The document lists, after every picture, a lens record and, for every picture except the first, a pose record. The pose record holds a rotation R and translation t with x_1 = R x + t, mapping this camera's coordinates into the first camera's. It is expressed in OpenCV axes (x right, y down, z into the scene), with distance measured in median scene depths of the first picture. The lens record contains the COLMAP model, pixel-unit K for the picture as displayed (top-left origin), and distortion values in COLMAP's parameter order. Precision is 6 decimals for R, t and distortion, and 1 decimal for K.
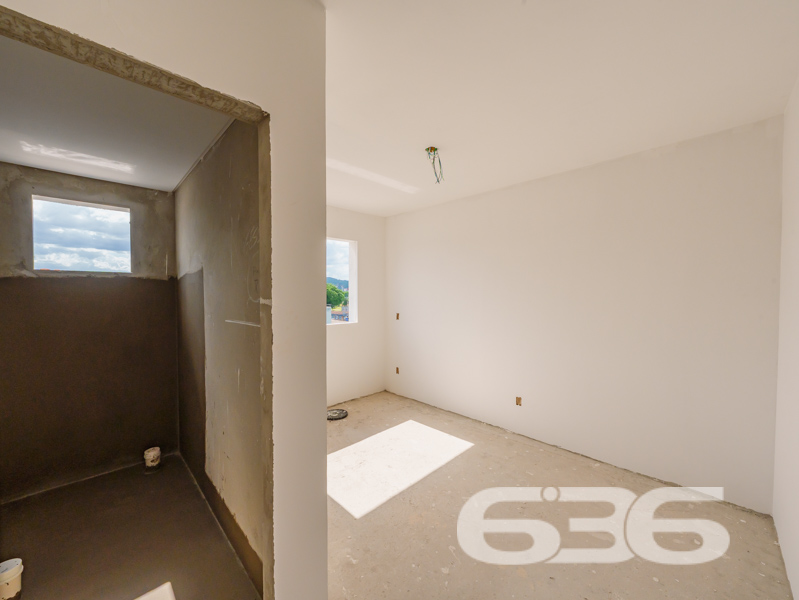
lens RADIAL K [[314.1, 0, 399.8], [0, 314.1, 299.8], [0, 0, 1]] dist [-0.001588, 0.000131]
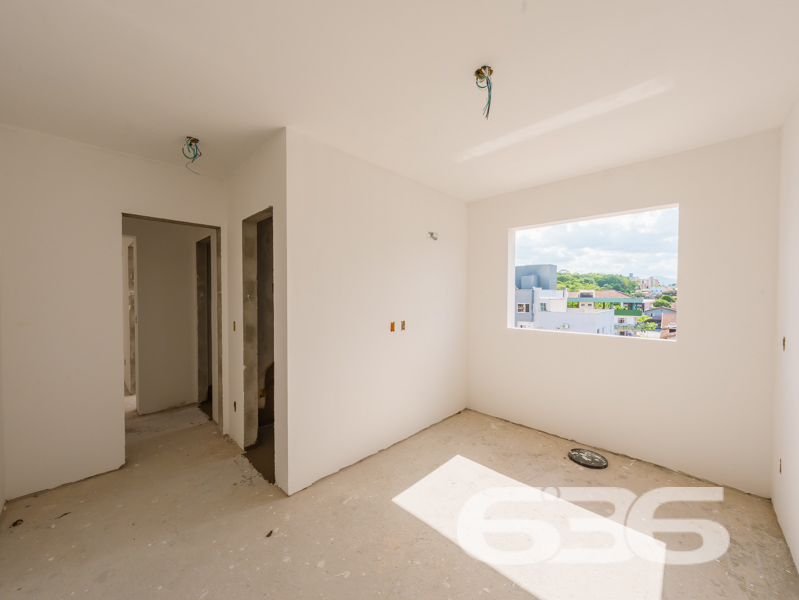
lens RADIAL K [[314.1, 0, 399.8], [0, 314.1, 299.8], [0, 0, 1]] dist [-0.001588, 0.000131]
pose [[0.008955, 0.018683, -0.999785, 0.554115], [-0.025099, 0.999515, 0.018453, -0.004737], [0.999645, 0.024928, 0.009419, 0.595614]]
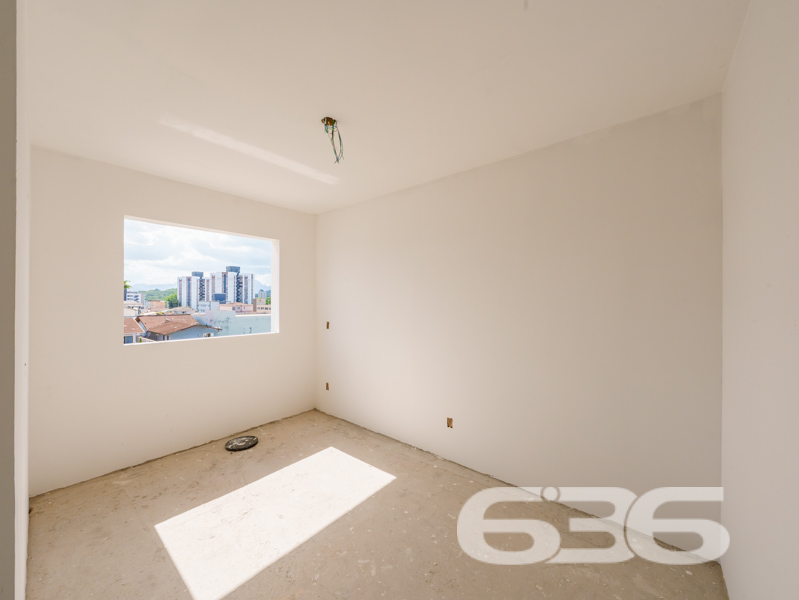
lens RADIAL K [[308.0, 0, 399.5], [0, 308.0, 300.0], [0, 0, 1]] dist [-0.002670, -0.000387]
pose [[0.995918, 0.000535, 0.090265, 0.152336], [0.001440, 0.999761, -0.021809, 0.000443], [-0.090255, 0.021850, 0.995679, 0.144729]]
